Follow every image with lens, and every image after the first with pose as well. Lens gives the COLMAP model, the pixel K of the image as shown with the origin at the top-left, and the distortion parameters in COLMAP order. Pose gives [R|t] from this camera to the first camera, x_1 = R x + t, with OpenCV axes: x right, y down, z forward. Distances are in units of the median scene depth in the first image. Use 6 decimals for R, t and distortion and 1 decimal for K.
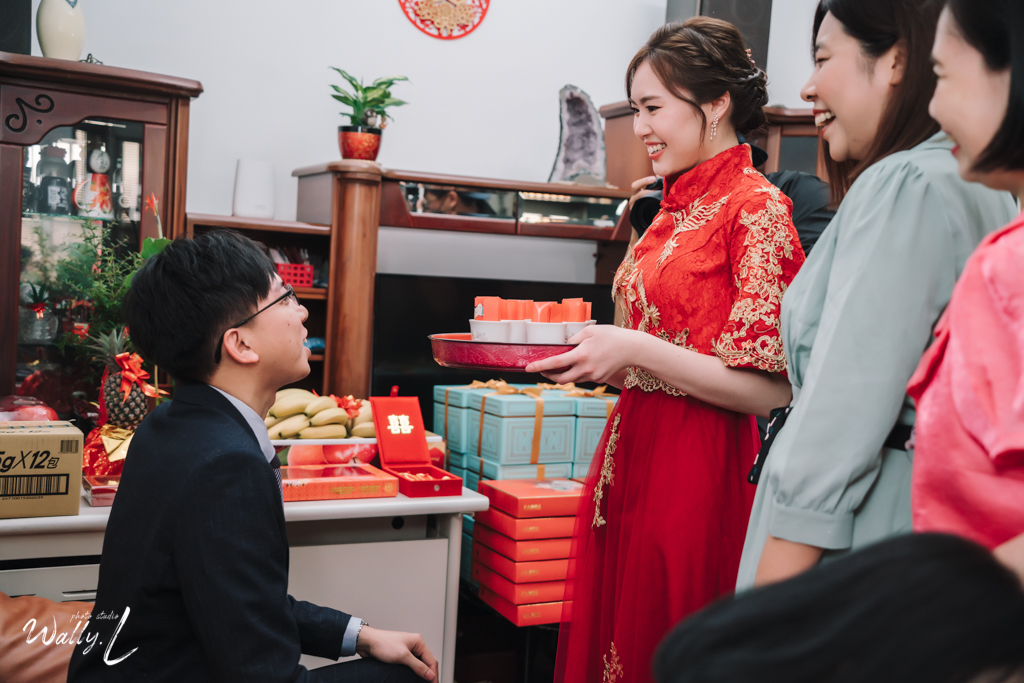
lens RADIAL K [[1182.9, 0, 485.1], [0, 1182.9, 309.2], [0, 0, 1]] dist [0.207258, 0.000654]
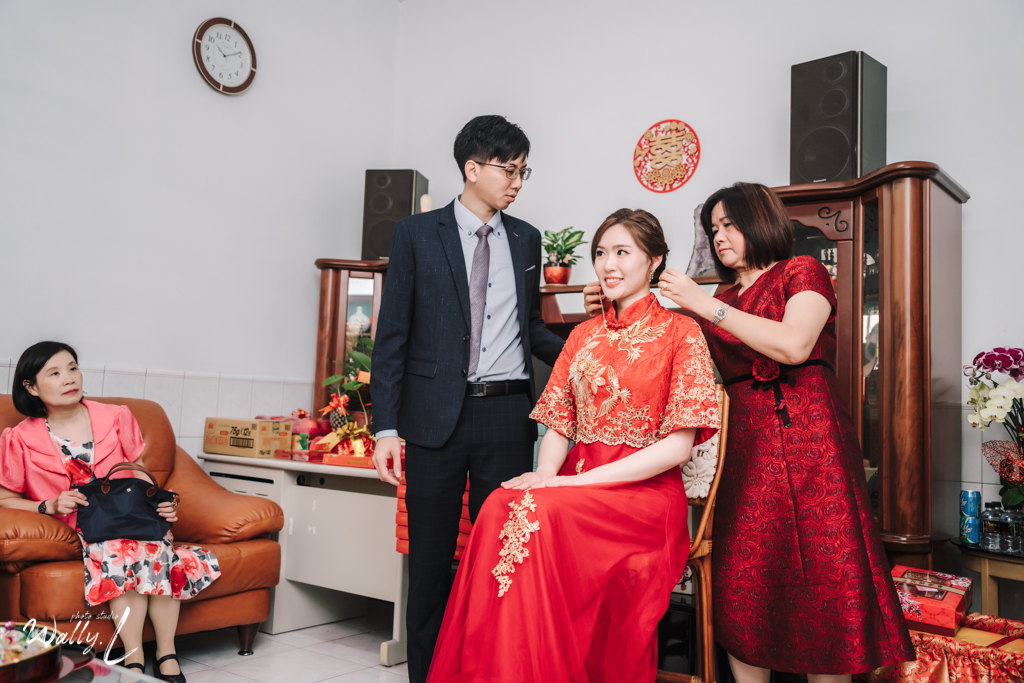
lens RADIAL K [[918.2, 0, 512.0], [0, 918.2, 341.5], [0, 0, 1]] dist [-0.008876, -0.004351]
pose [[0.471853, -0.096905, -0.876335, 1.074560], [-0.033202, 0.991284, -0.127493, 0.120572], [0.881052, 0.089255, 0.464523, 0.477809]]
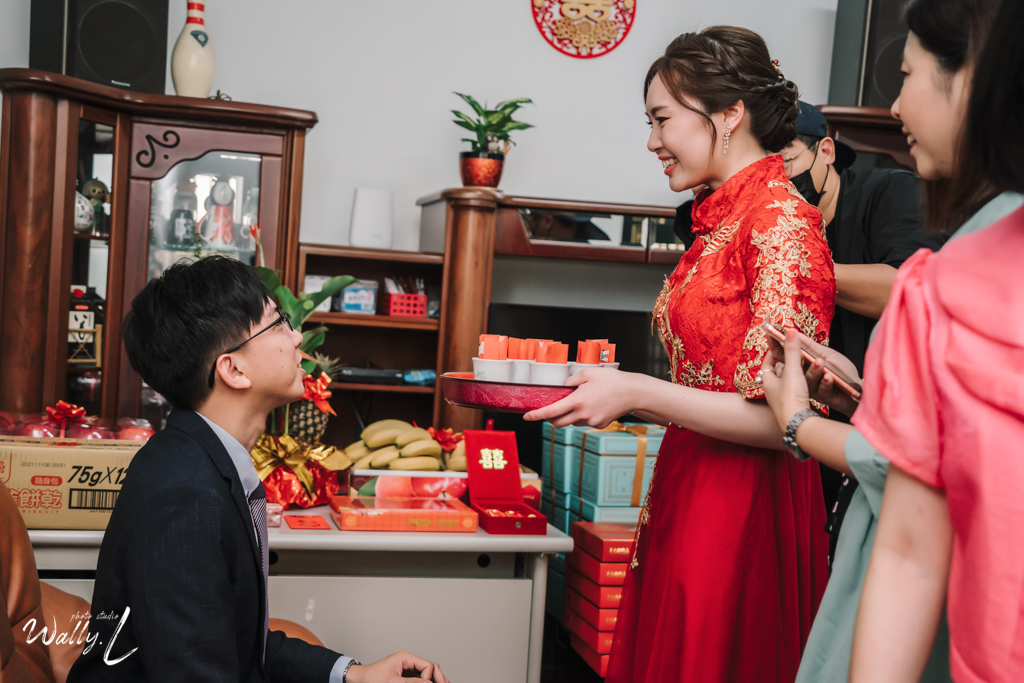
lens RADIAL K [[1218.8, 0, 443.0], [0, 1218.8, 367.2], [0, 0, 1]] dist [0.109890, 0.019518]
pose [[0.974627, 0.016801, -0.223204, 0.106259], [-0.012603, 0.999716, 0.020217, 0.002457], [0.223480, -0.016891, 0.974562, 0.022656]]
